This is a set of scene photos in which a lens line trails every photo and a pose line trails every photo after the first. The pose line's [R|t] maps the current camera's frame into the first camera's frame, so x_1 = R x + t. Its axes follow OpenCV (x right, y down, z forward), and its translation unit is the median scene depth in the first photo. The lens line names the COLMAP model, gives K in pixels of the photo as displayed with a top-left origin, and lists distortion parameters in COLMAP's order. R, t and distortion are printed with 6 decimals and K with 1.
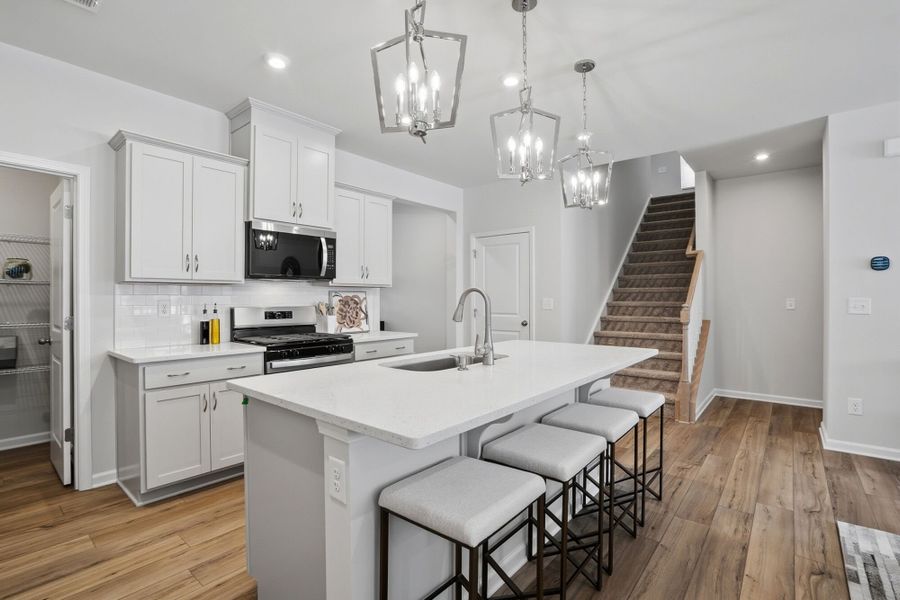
lens RADIAL K [[425.2, 0, 452.1], [0, 425.2, 296.8], [0, 0, 1]] dist [-0.055211, 0.017472]
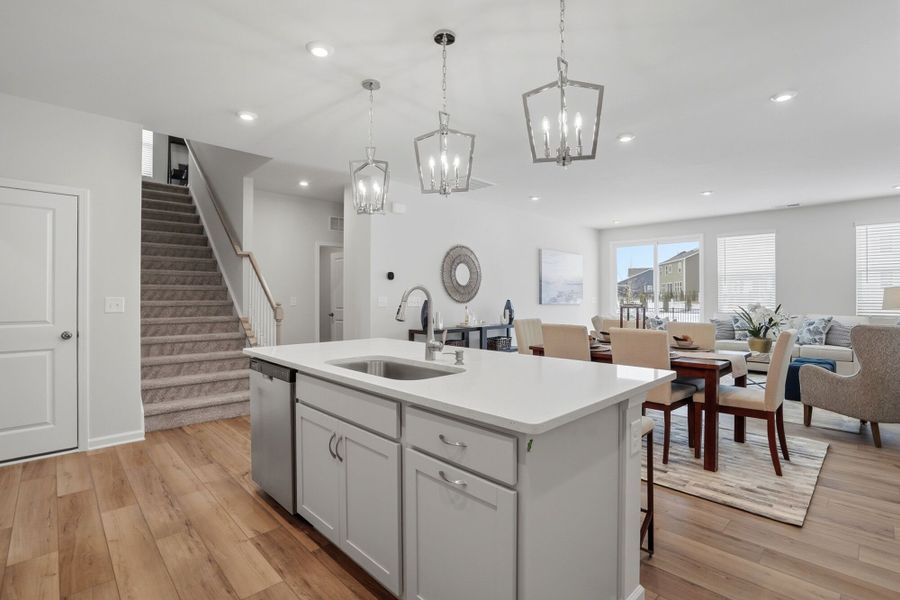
lens RADIAL K [[425.2, 0, 446.5], [0, 425.2, 294.9], [0, 0, 1]] dist [-0.055211, 0.017472]
pose [[0.112485, 0.006115, 0.993635, -0.468112], [-0.005113, 0.999971, -0.005575, 0.001561], [-0.993640, -0.004454, 0.112513, 0.436609]]
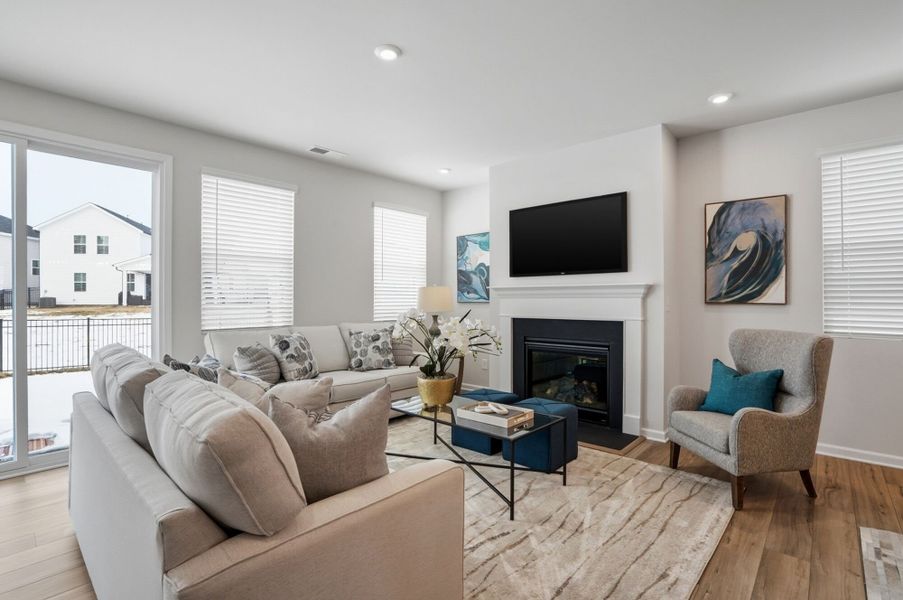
lens RADIAL K [[426.6, 0, 455.2], [0, 426.6, 294.6], [0, 0, 1]] dist [-0.055211, 0.017472]
pose [[-0.999259, 0.002433, 0.038417, 0.924583], [0.001952, 0.999919, -0.012550, -0.000636], [-0.038445, -0.012465, -0.999183, 0.314446]]
